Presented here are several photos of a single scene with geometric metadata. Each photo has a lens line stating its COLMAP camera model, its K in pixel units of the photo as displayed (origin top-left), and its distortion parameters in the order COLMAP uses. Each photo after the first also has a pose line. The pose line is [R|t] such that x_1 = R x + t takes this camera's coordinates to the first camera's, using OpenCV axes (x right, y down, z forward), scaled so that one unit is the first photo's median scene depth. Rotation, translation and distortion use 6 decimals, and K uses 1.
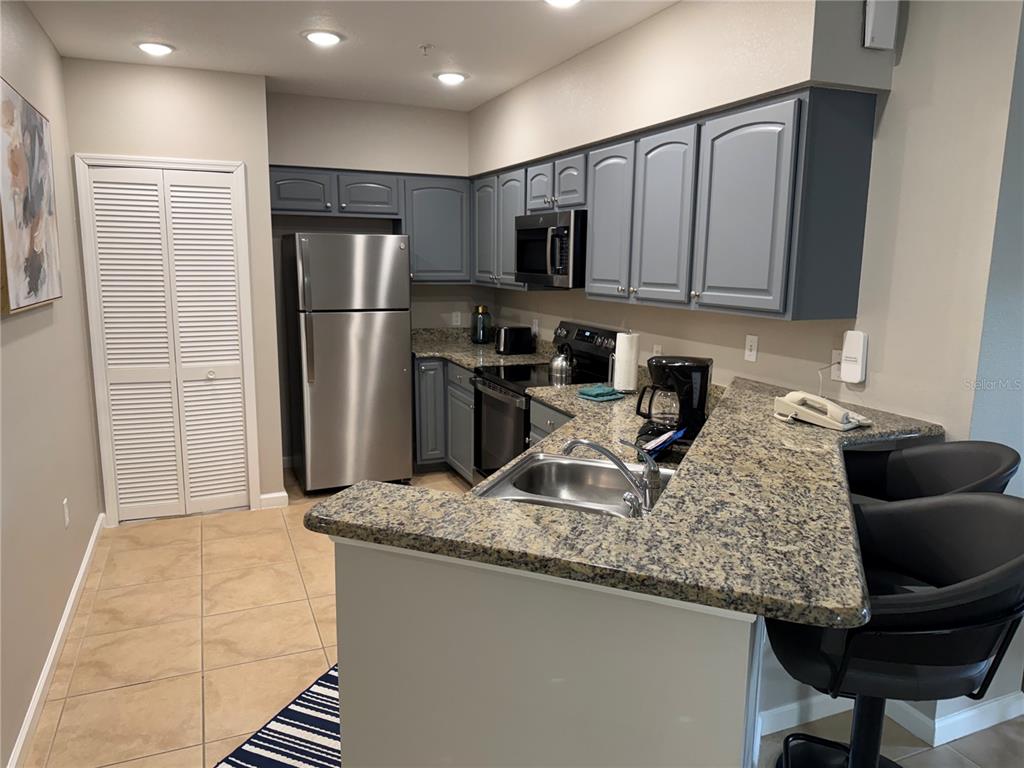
lens RADIAL K [[727.4, 0, 513.1], [0, 727.4, 383.2], [0, 0, 1]] dist [0.021449, -0.008597]
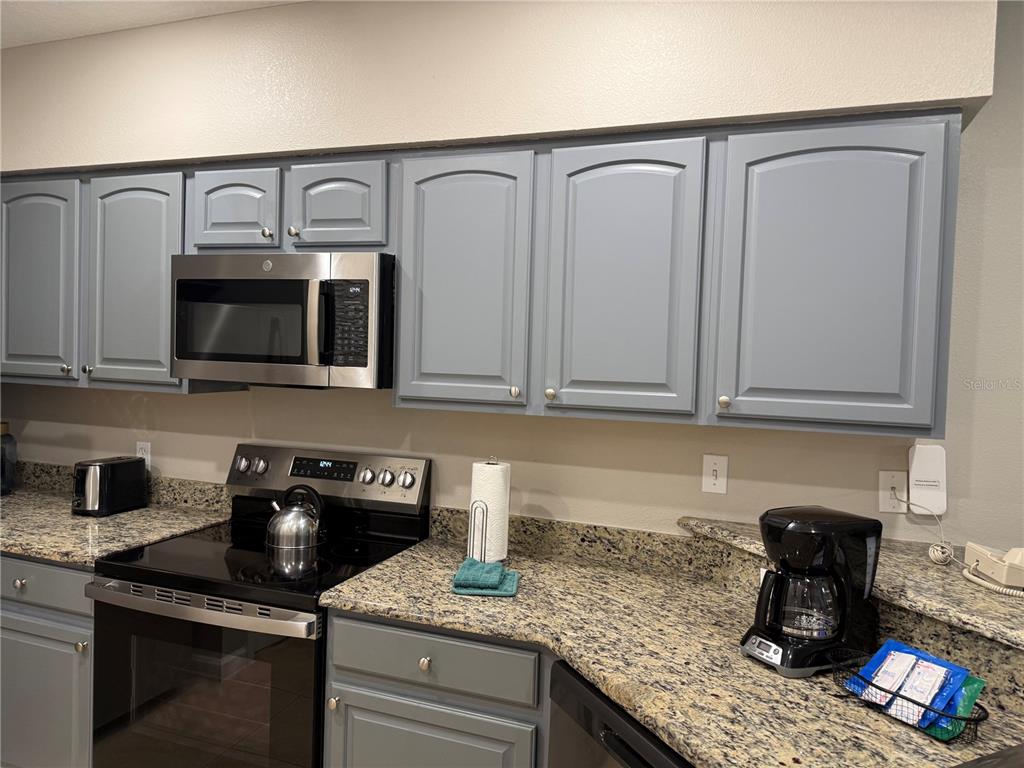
lens RADIAL K [[727.4, 0, 477.9], [0, 727.4, 357.3], [0, 0, 1]] dist [0.021449, -0.008597]
pose [[0.671030, 0.006742, 0.741399, -0.248296], [0.101457, 0.989717, -0.100827, -0.081588], [-0.734456, 0.142878, 0.663446, 0.511679]]
